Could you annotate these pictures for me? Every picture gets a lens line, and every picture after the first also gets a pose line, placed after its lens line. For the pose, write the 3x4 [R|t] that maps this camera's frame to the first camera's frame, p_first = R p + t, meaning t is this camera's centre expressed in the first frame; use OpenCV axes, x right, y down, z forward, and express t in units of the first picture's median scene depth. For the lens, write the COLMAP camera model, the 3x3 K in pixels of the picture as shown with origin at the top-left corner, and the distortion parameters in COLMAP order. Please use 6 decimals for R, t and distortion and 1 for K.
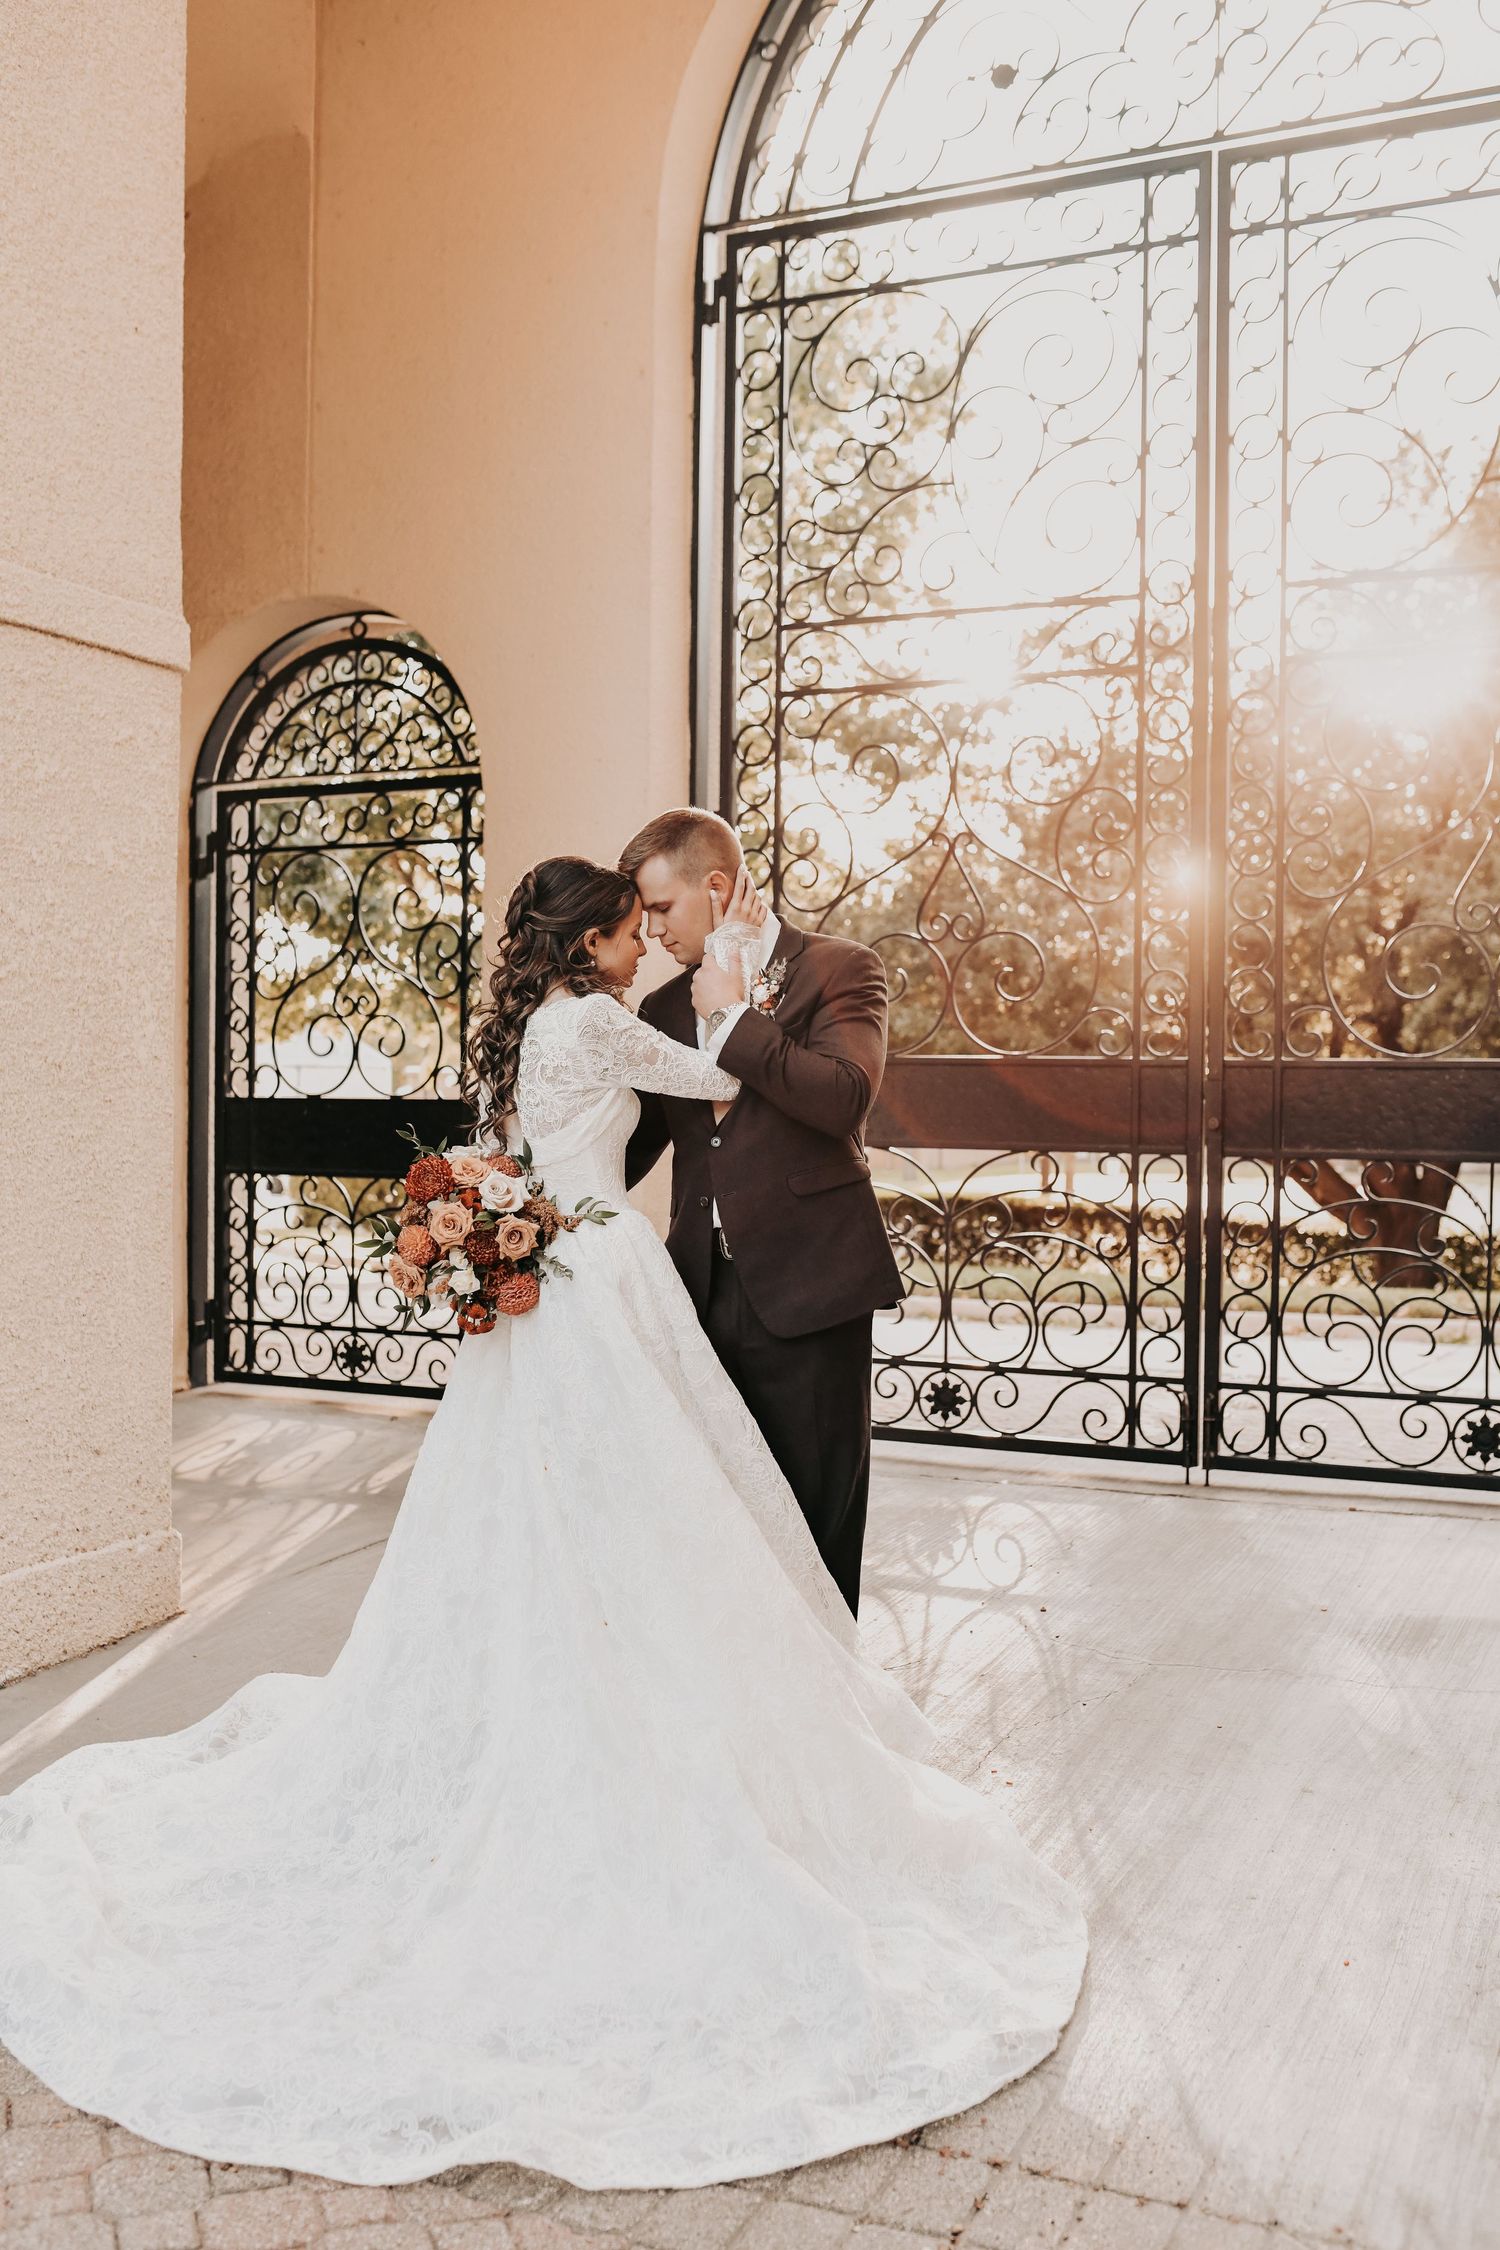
lens RADIAL K [[2167.6, 0, 725.5], [0, 2167.6, 1129.8], [0, 0, 1]] dist [-0.029316, 0.000000]
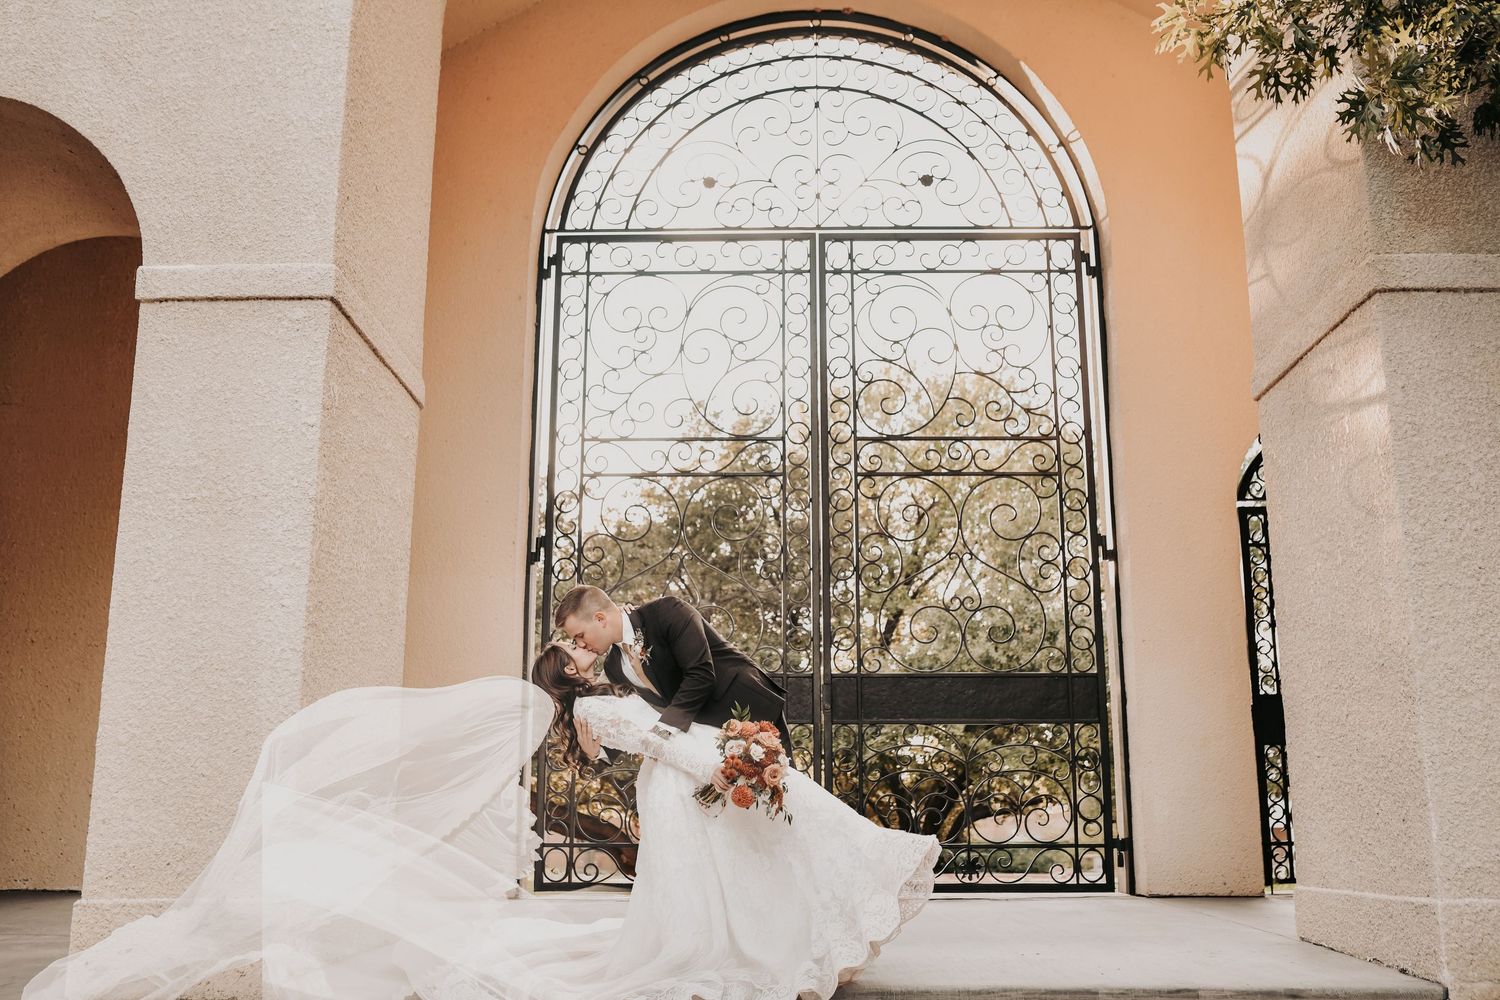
lens RADIAL K [[1445.1, 0, 752.1], [0, 1445.1, 500.6], [0, 0, 1]] dist [-0.029316, 0.000000]
pose [[0.912637, 0.083962, 0.400055, -0.356852], [0.015486, 0.970874, -0.239091, 0.123107], [-0.408478, 0.224399, 0.884755, -0.142527]]
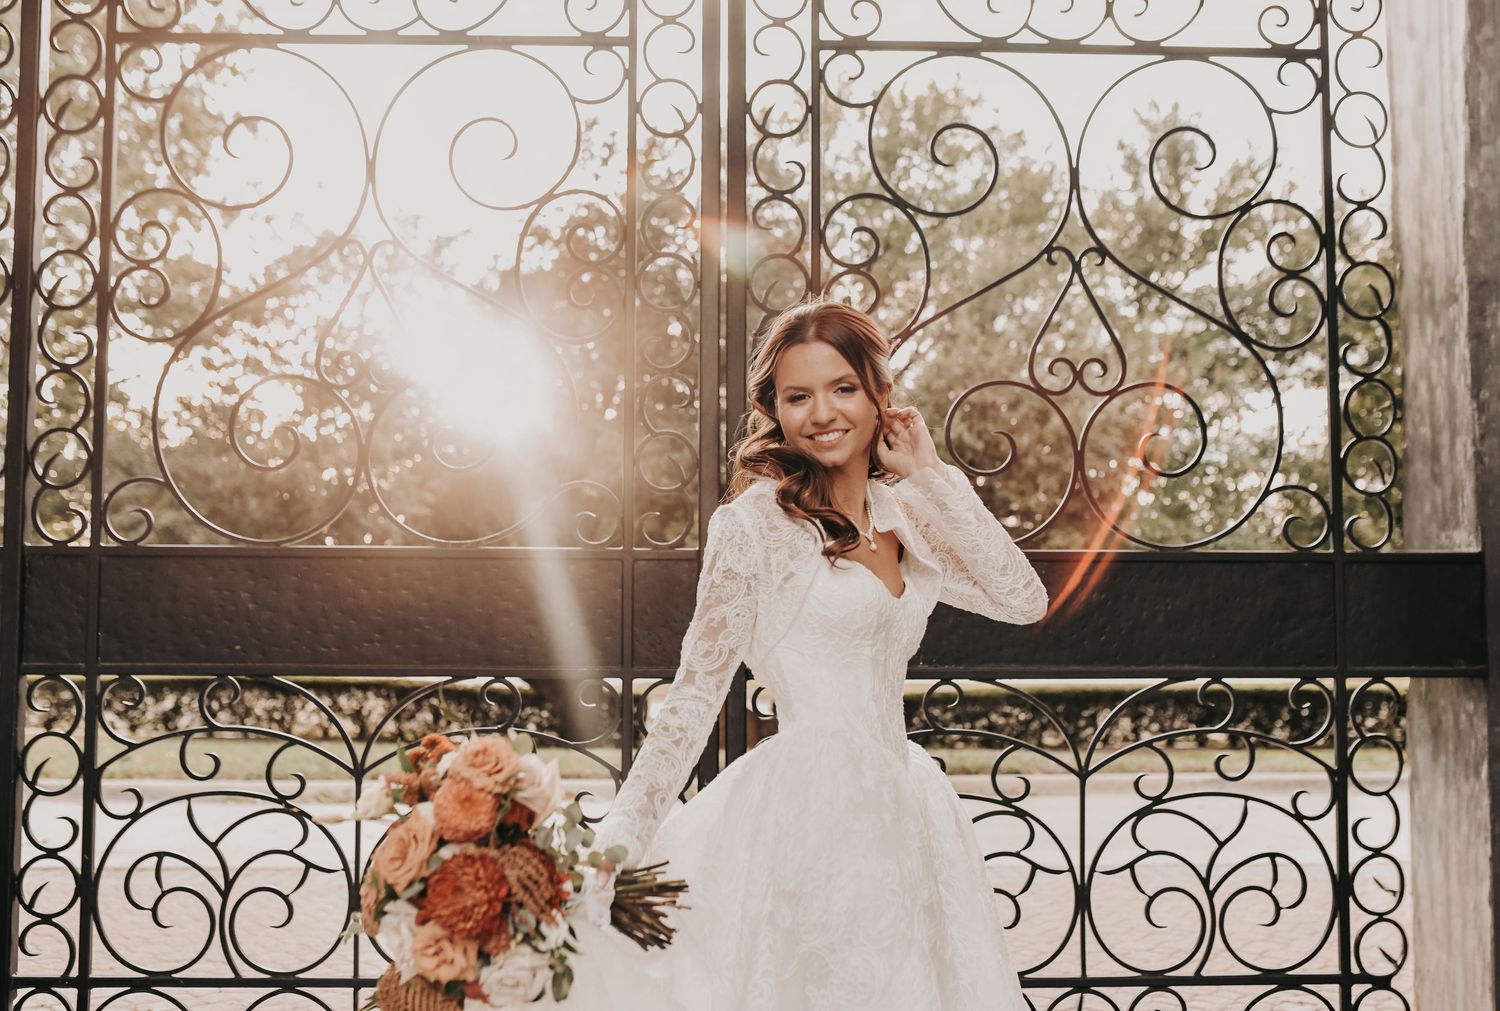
lens RADIAL K [[1510.9, 0, 746.0], [0, 1510.9, 487.5], [0, 0, 1]] dist [-0.019271, 0.000000]
pose [[0.891606, 0.022087, 0.452274, -0.010987], [0.014482, 0.996908, -0.077235, -0.013084], [-0.452581, 0.075413, 0.888529, 0.517545]]
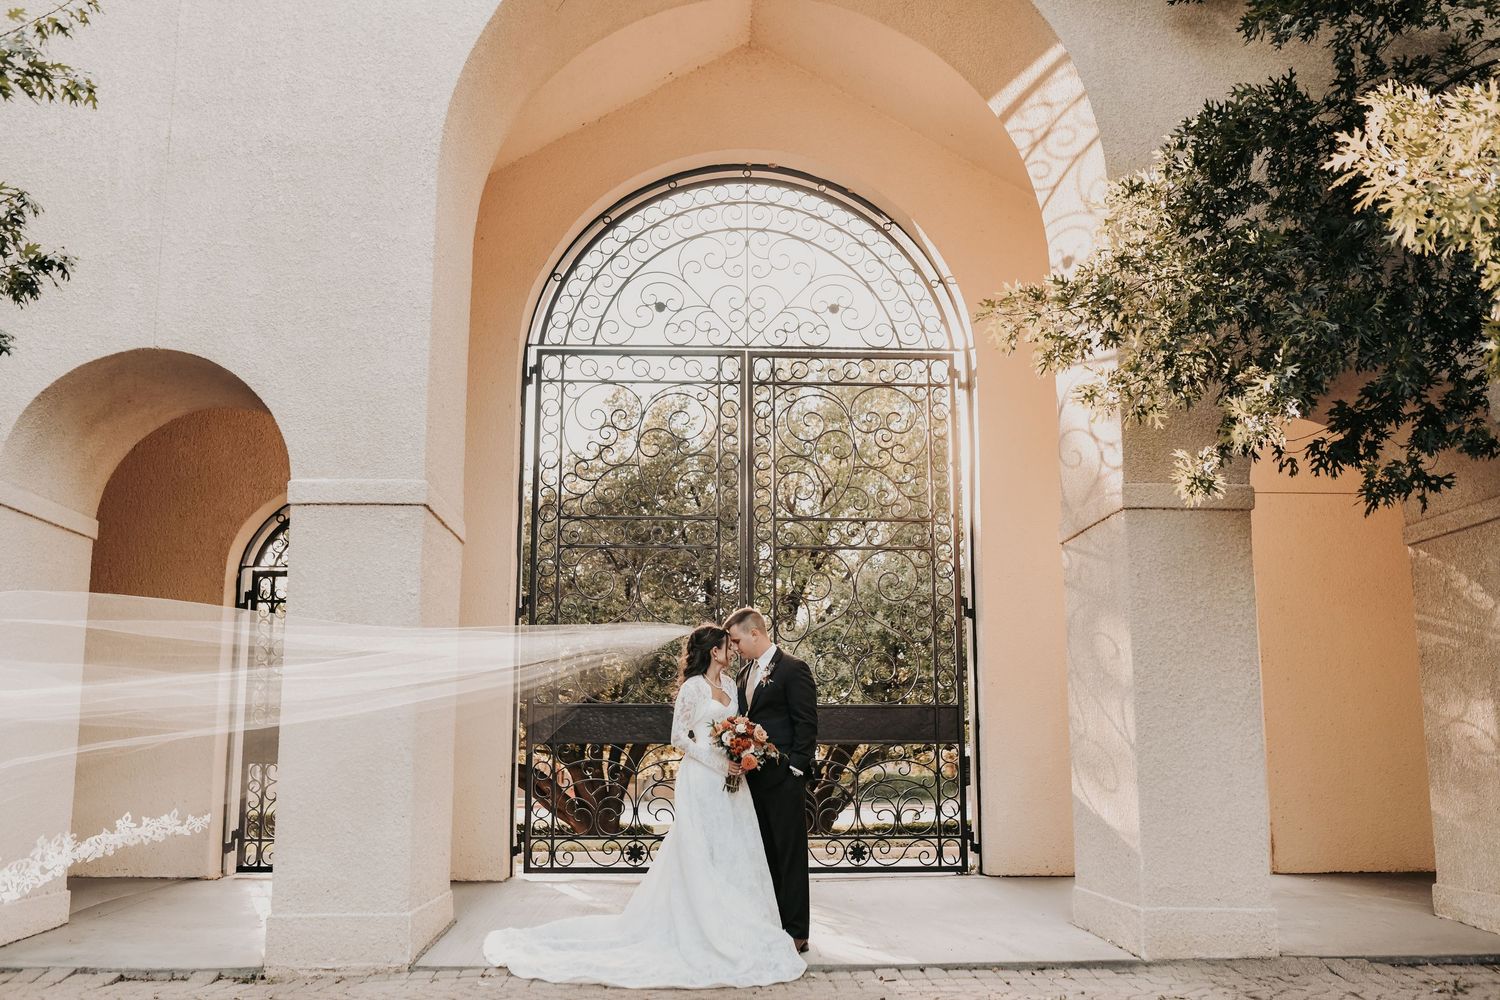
lens RADIAL K [[1445.1, 0, 751.9], [0, 1445.1, 508.0], [0, 0, 1]] dist [-0.029316, 0.000000]
pose [[0.884966, 0.069111, 0.460499, -0.545725], [0.018597, 0.982891, -0.183248, 0.049259], [-0.465284, 0.170732, 0.868540, -0.475125]]
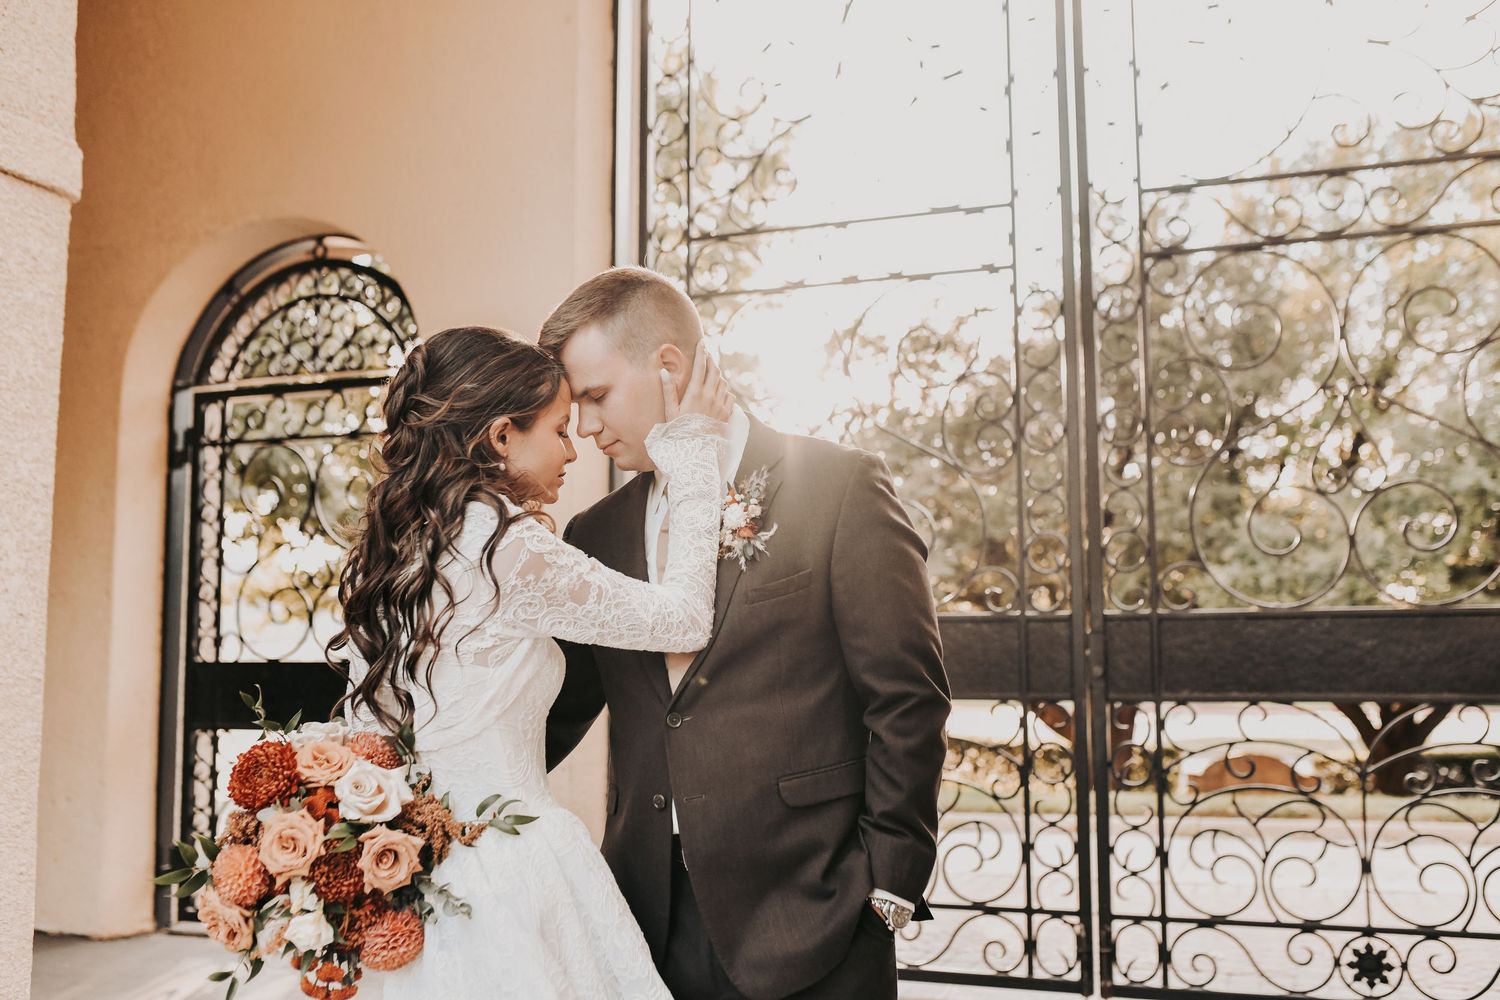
lens RADIAL K [[1445.1, 0, 747.5], [0, 1445.1, 501.6], [0, 0, 1]] dist [-0.029316, 0.000000]
pose [[0.996241, -0.006158, 0.086411, -0.011769], [0.016613, 0.992537, -0.120810, -0.003004], [-0.085023, 0.121792, 0.988907, 0.283030]]
